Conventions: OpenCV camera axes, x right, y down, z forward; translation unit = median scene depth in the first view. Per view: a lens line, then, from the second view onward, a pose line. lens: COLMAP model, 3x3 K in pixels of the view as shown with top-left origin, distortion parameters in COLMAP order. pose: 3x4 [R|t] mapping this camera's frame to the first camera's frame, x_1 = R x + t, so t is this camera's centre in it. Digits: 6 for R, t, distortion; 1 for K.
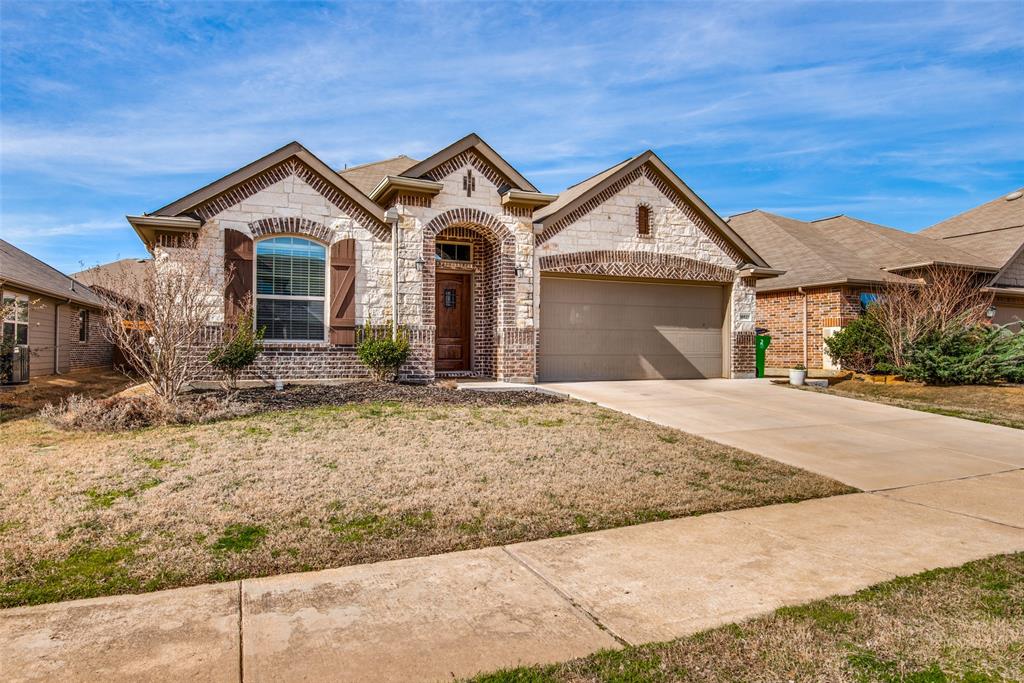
lens RADIAL K [[641.4, 0, 512.0], [0, 641.4, 341.5], [0, 0, 1]] dist [0.003705, -0.031168]
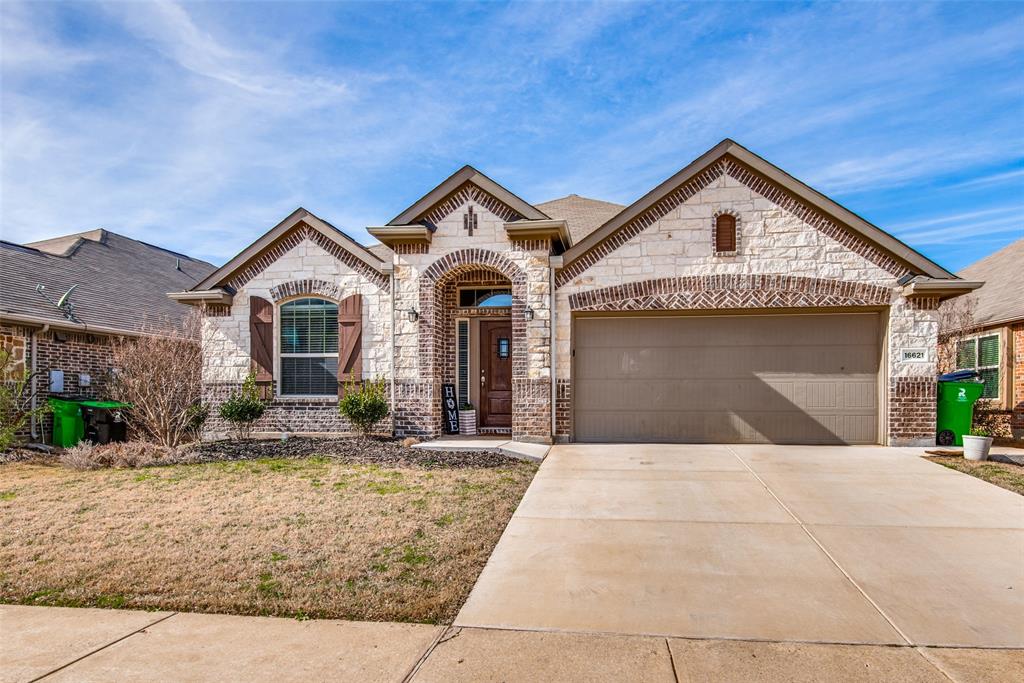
lens RADIAL K [[677.7, 0, 550.2], [0, 677.7, 401.8], [0, 0, 1]] dist [-0.005002, -0.004168]
pose [[0.840217, 0.000356, -0.542251, 0.528571], [0.008570, 0.999866, 0.013936, -0.003169], [0.542183, -0.016357, 0.840101, 0.242452]]
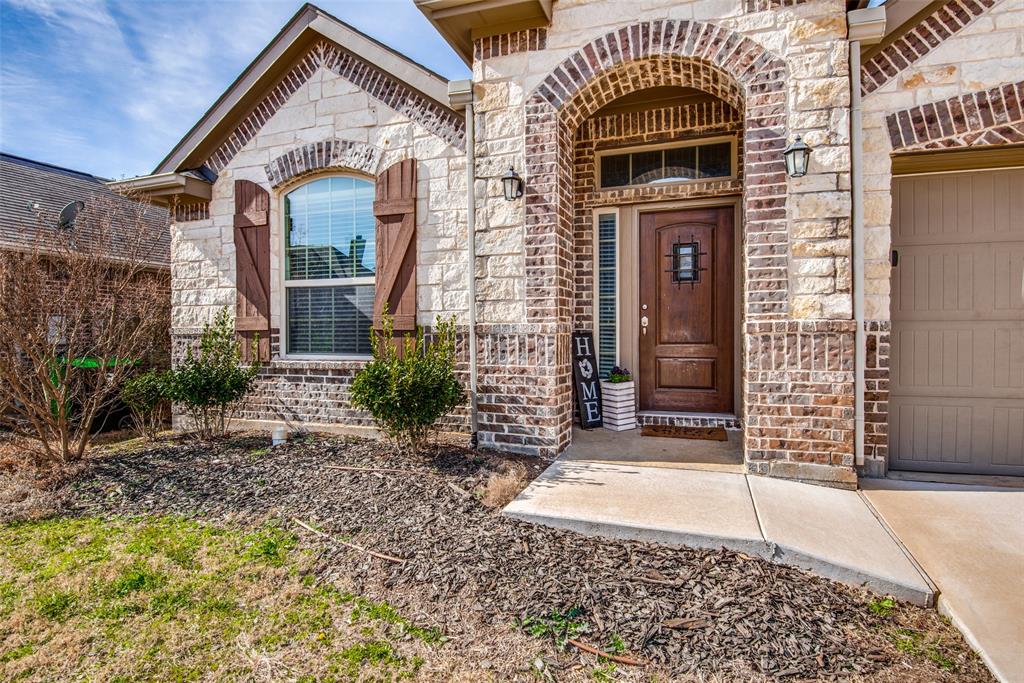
lens RADIAL K [[561.4, 0, 512.0], [0, 561.4, 341.5], [0, 0, 1]] dist [0.004464, -0.038245]
pose [[0.697897, 0.002682, -0.716193, 0.119251], [0.015331, 0.999708, 0.018683, -0.019083], [0.716034, -0.024019, 0.697652, 0.674080]]
